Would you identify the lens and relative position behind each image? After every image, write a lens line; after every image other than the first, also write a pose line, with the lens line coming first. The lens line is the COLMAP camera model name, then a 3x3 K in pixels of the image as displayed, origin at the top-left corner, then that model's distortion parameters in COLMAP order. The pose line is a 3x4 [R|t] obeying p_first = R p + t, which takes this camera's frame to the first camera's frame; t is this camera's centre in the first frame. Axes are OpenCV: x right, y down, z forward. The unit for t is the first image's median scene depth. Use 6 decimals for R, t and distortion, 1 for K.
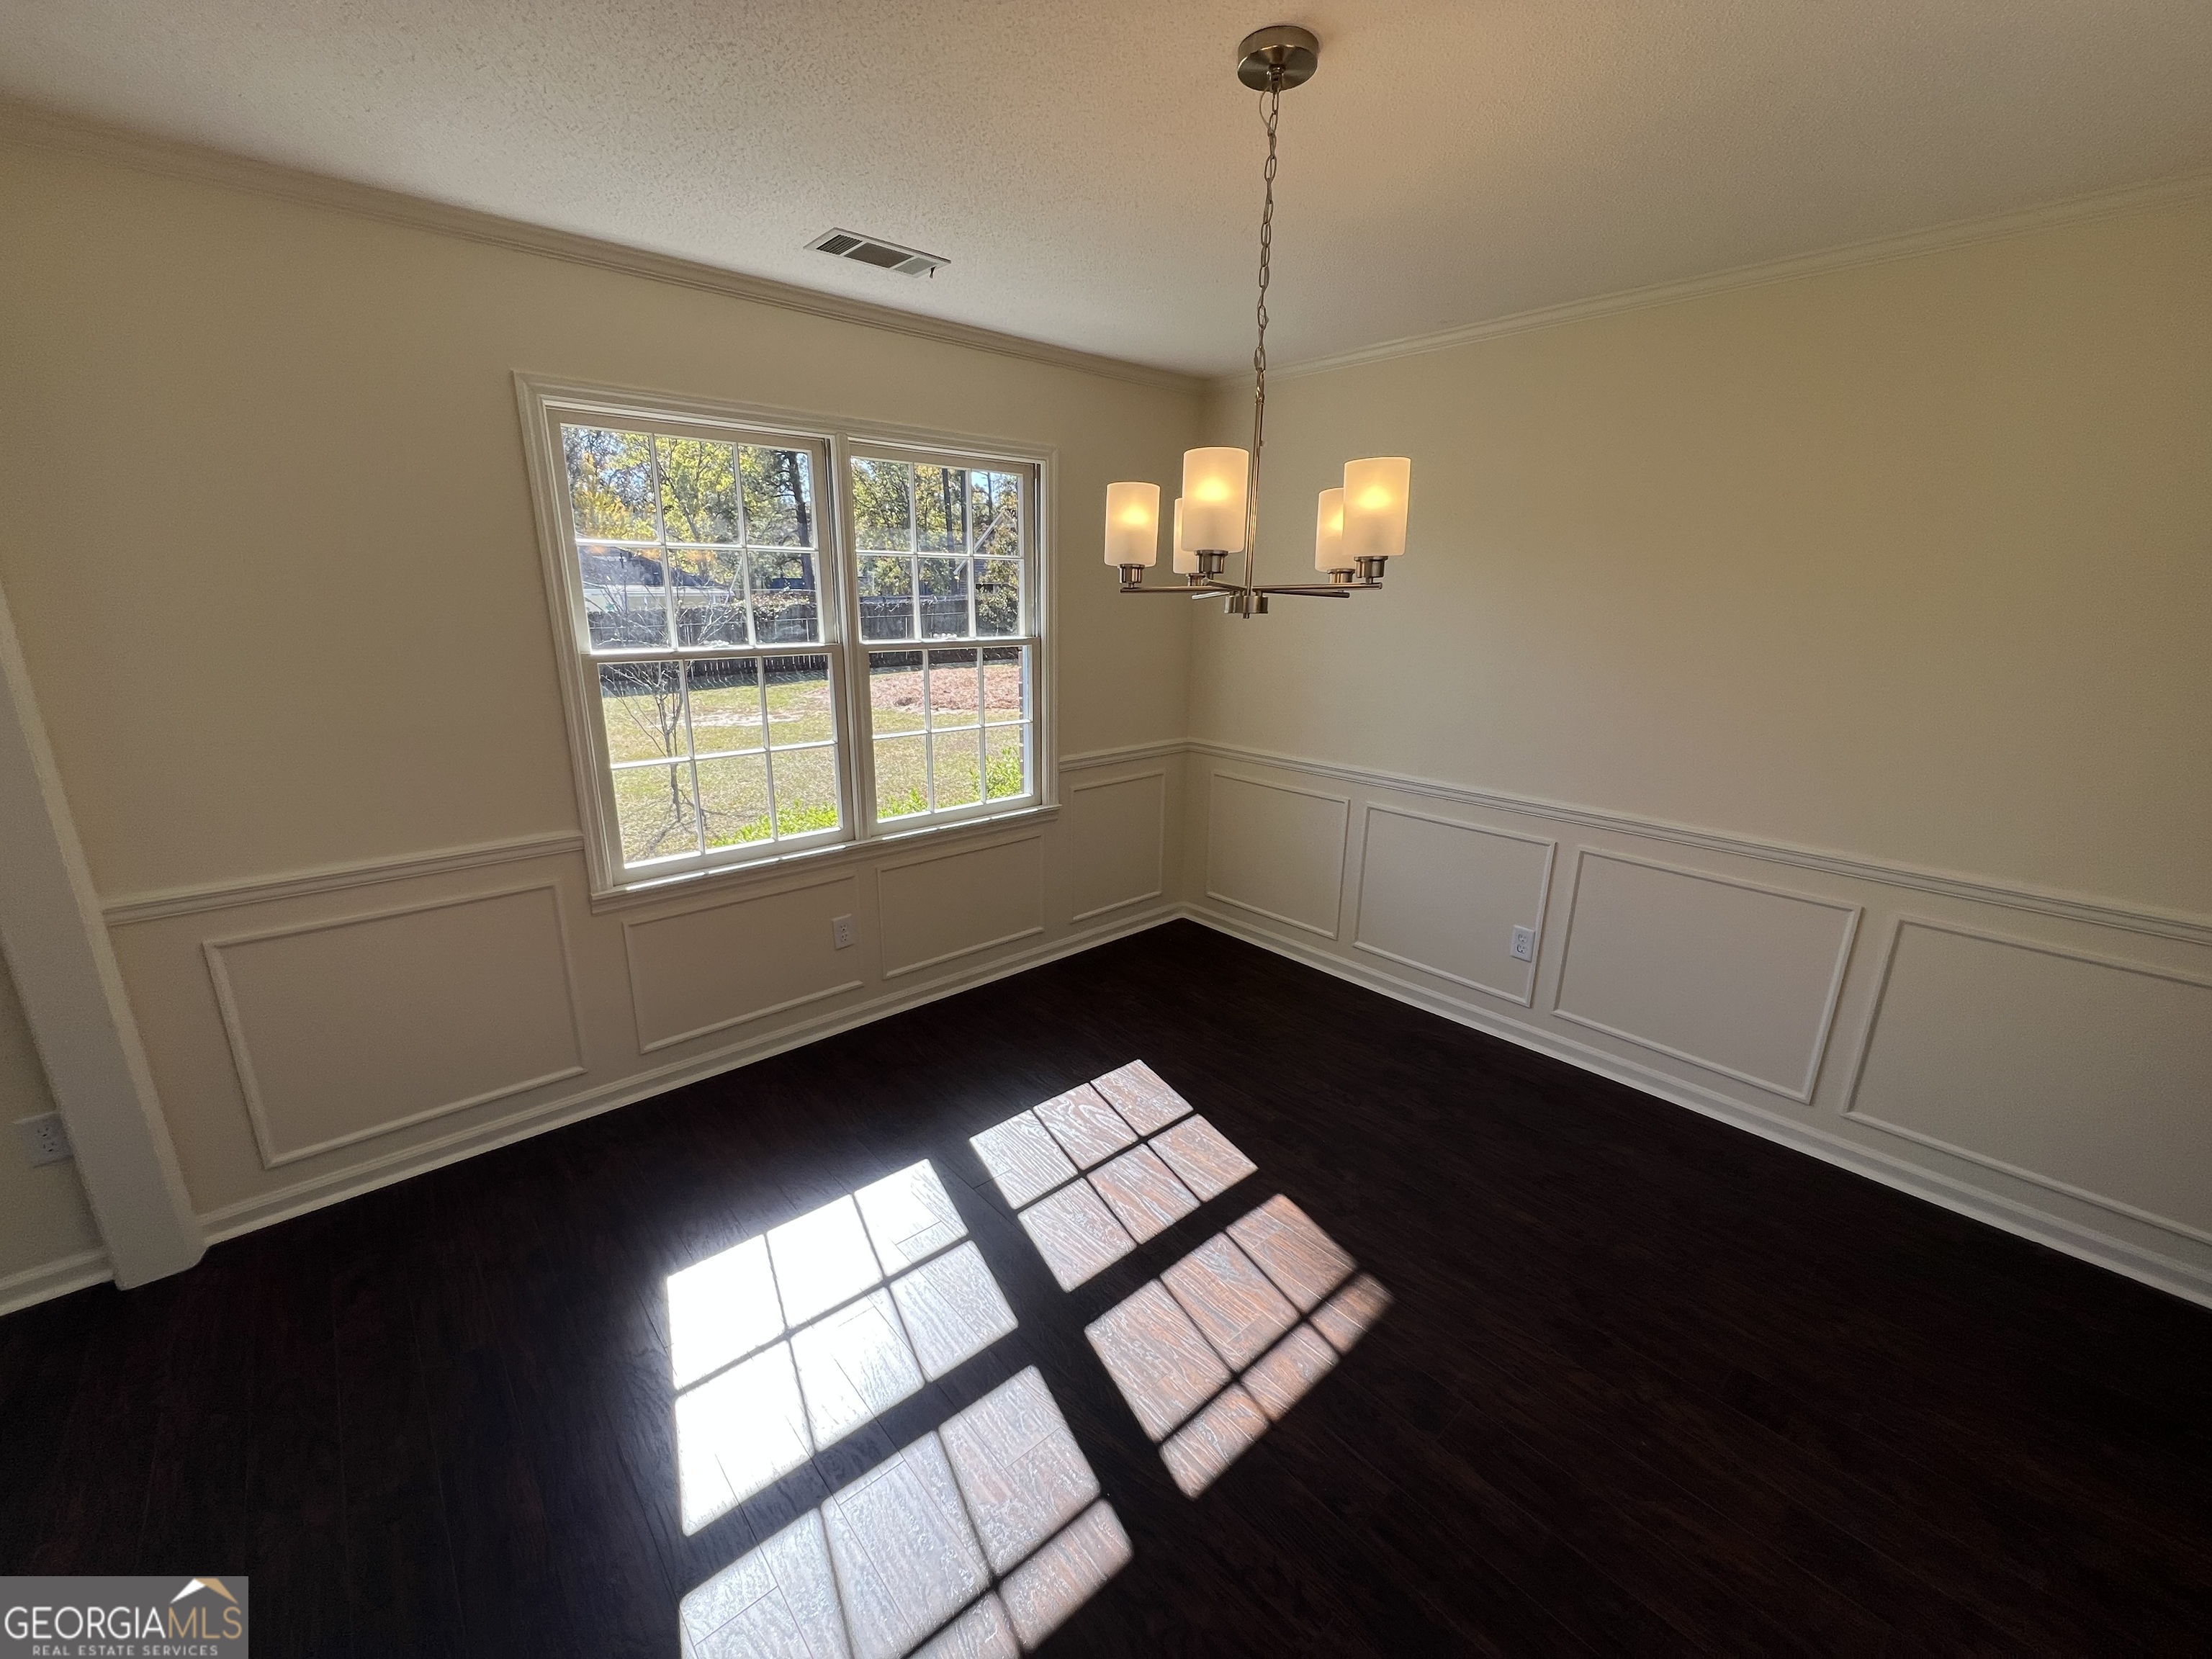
lens RADIAL K [[884.0, 0, 1094.8], [0, 884.0, 831.0], [0, 0, 1]] dist [0.003341, -0.000011]
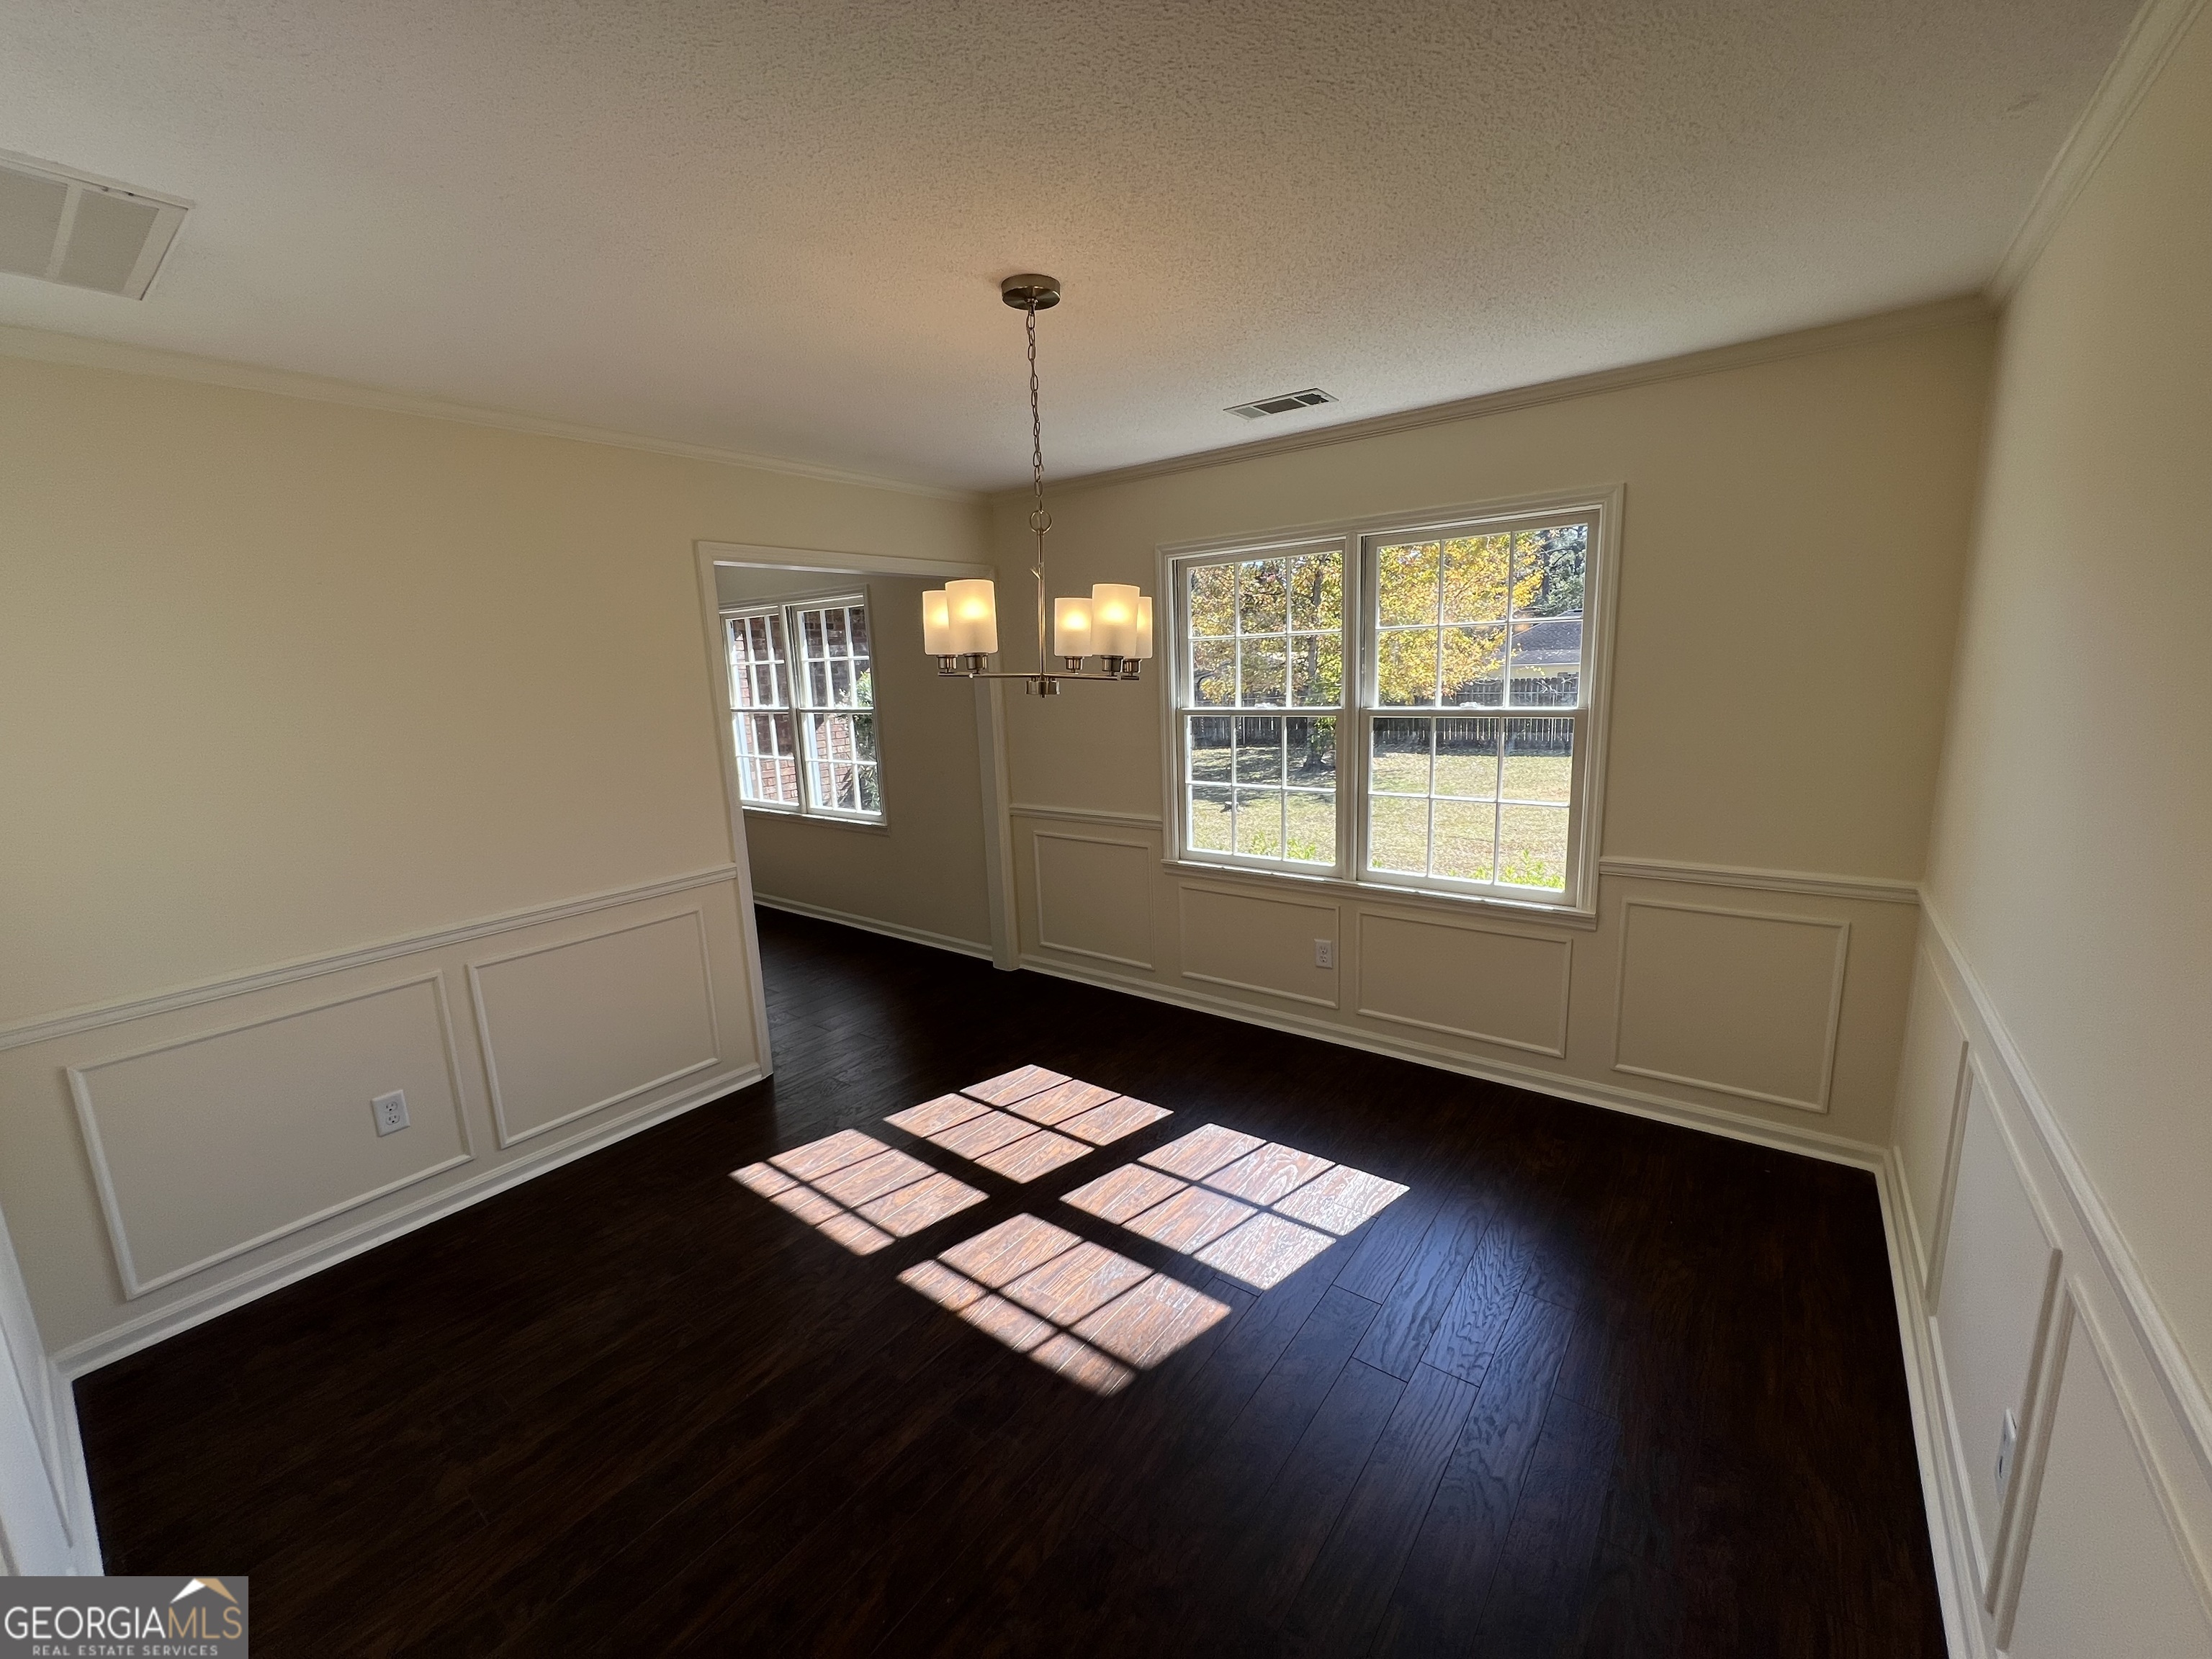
lens RADIAL K [[884.0, 0, 1095.8], [0, 884.0, 832.0], [0, 0, 1]] dist [0.003341, -0.000011]
pose [[0.193813, 0.169300, -0.966320, 0.906698], [-0.221760, 0.967062, 0.124952, -0.143382], [0.955646, 0.190073, 0.224974, 0.511953]]
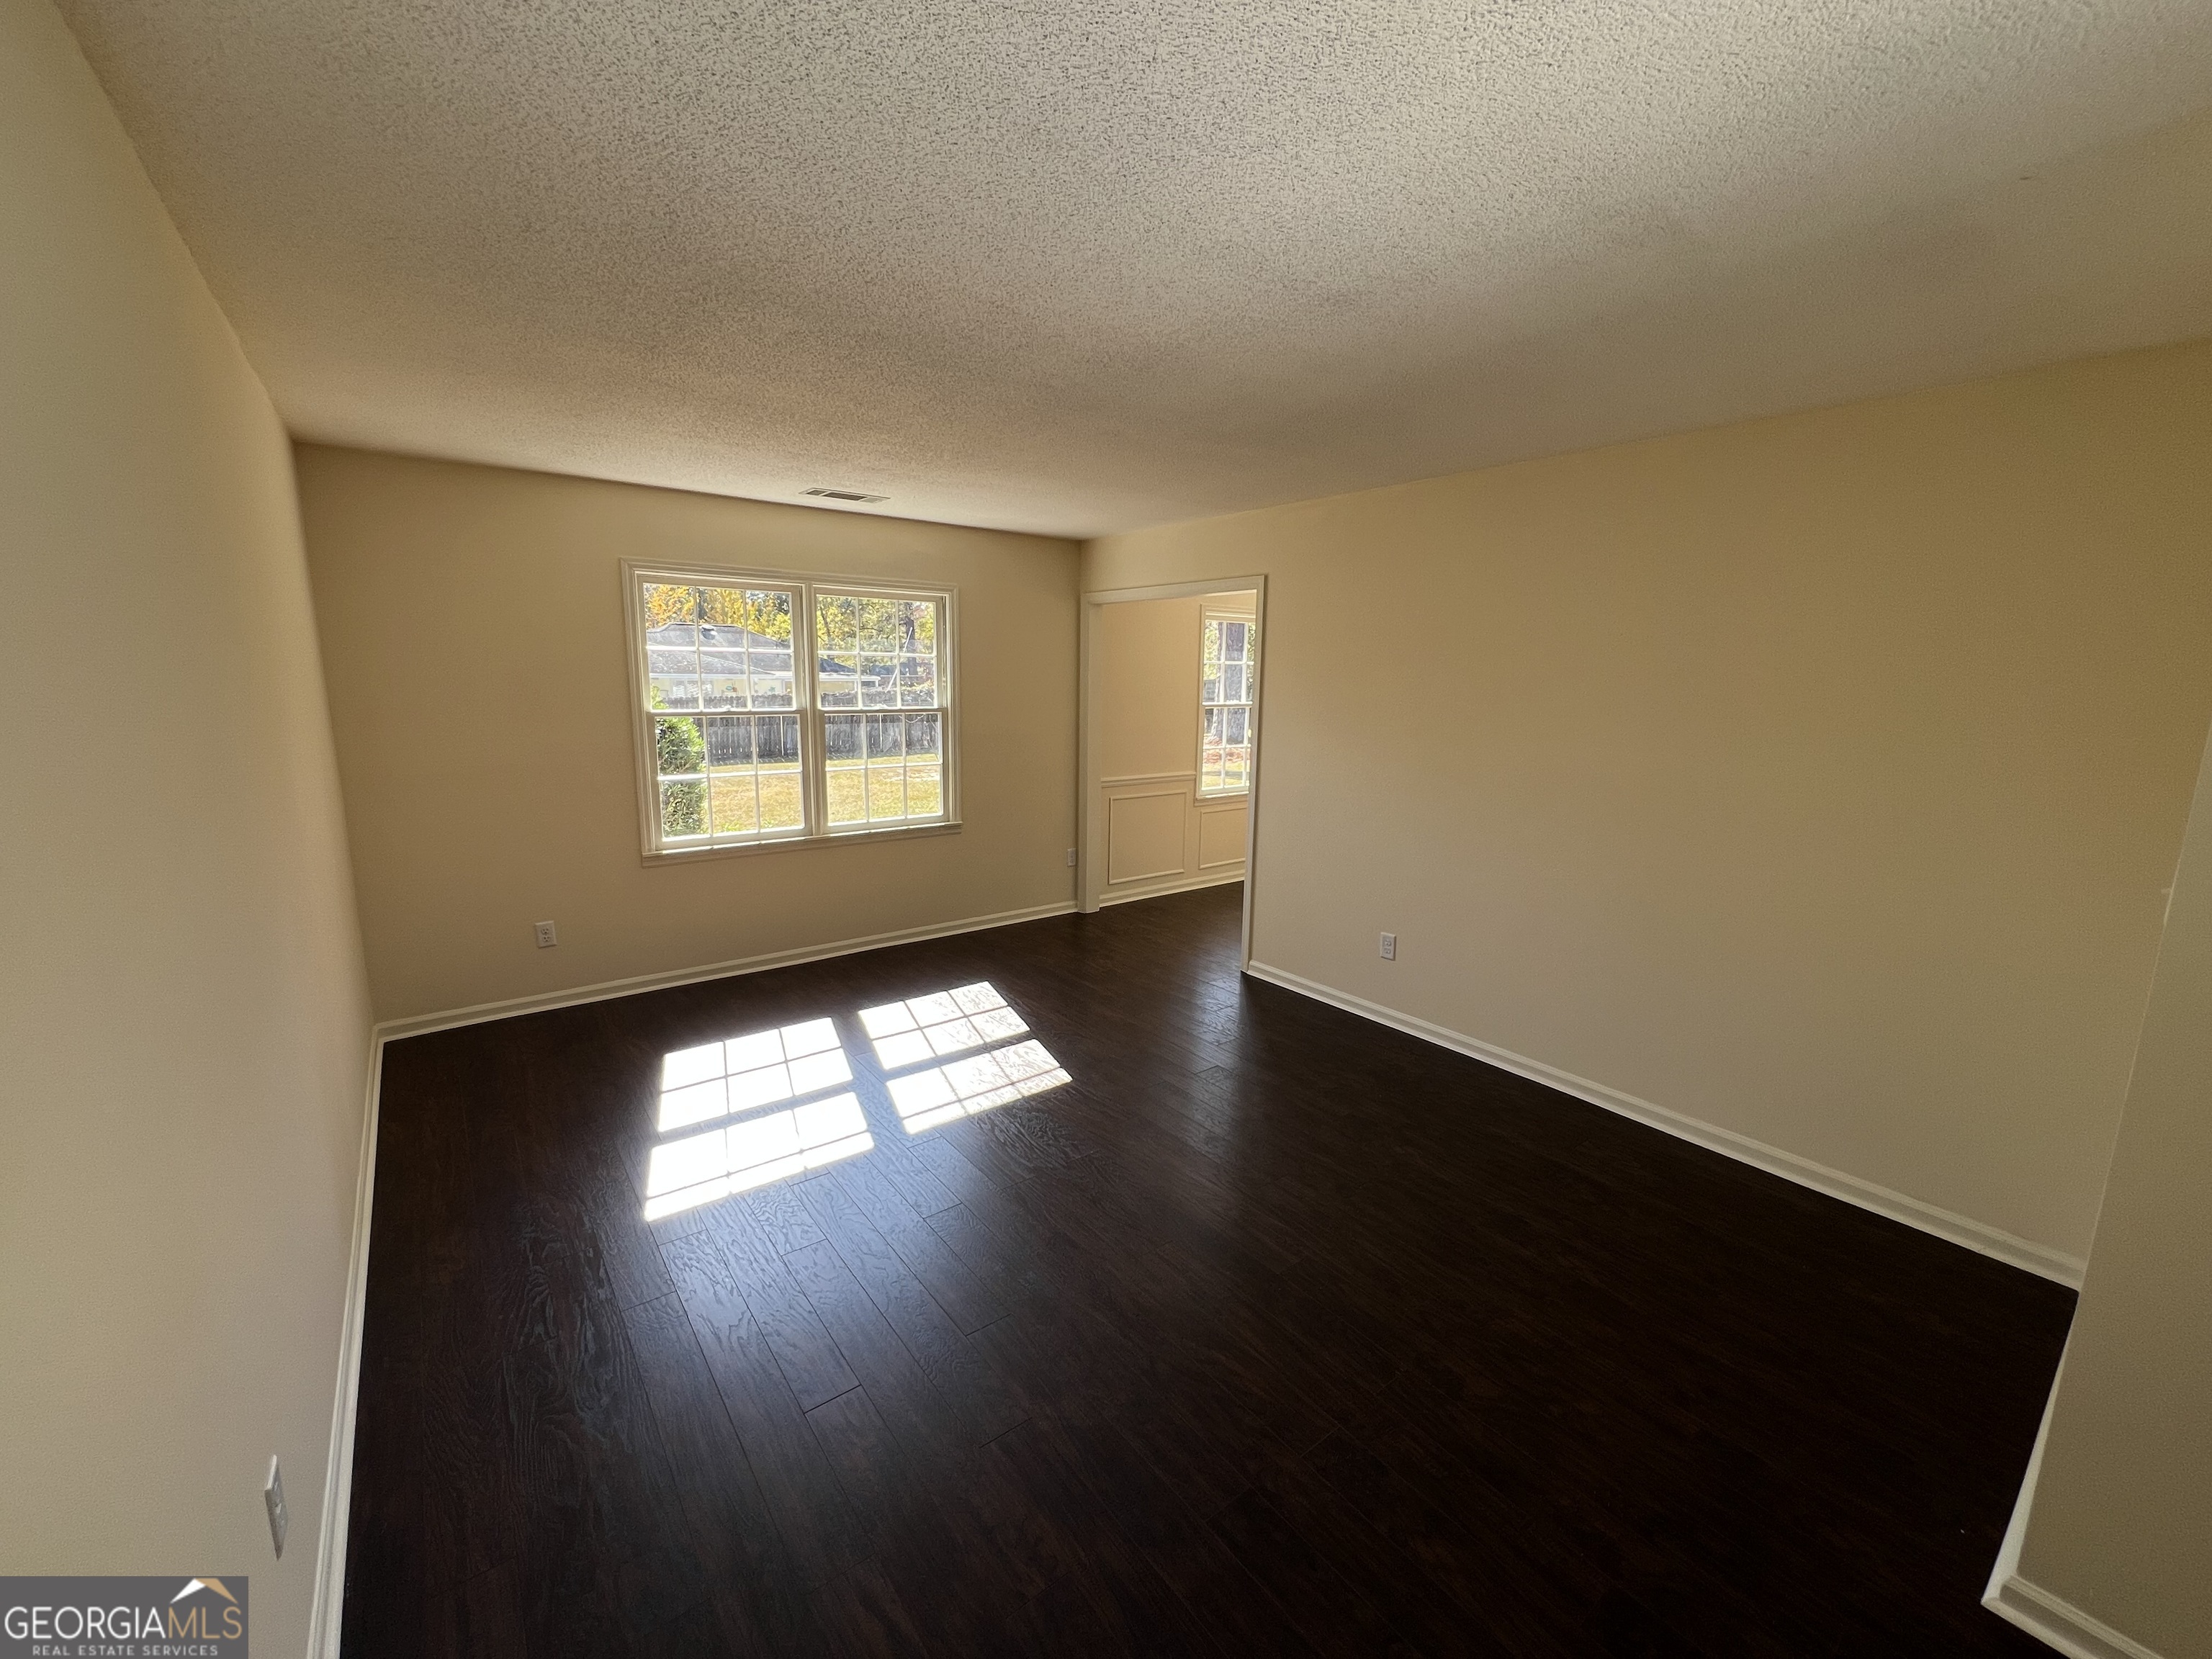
lens RADIAL K [[884.0, 0, 1103.5], [0, 884.0, 834.3], [0, 0, 1]] dist [0.003341, -0.000011]
pose [[0.998338, 0.025285, -0.051796, 0.379180], [-0.029437, 0.996277, -0.081029, 0.142913], [0.049555, 0.082419, 0.995365, -0.610180]]
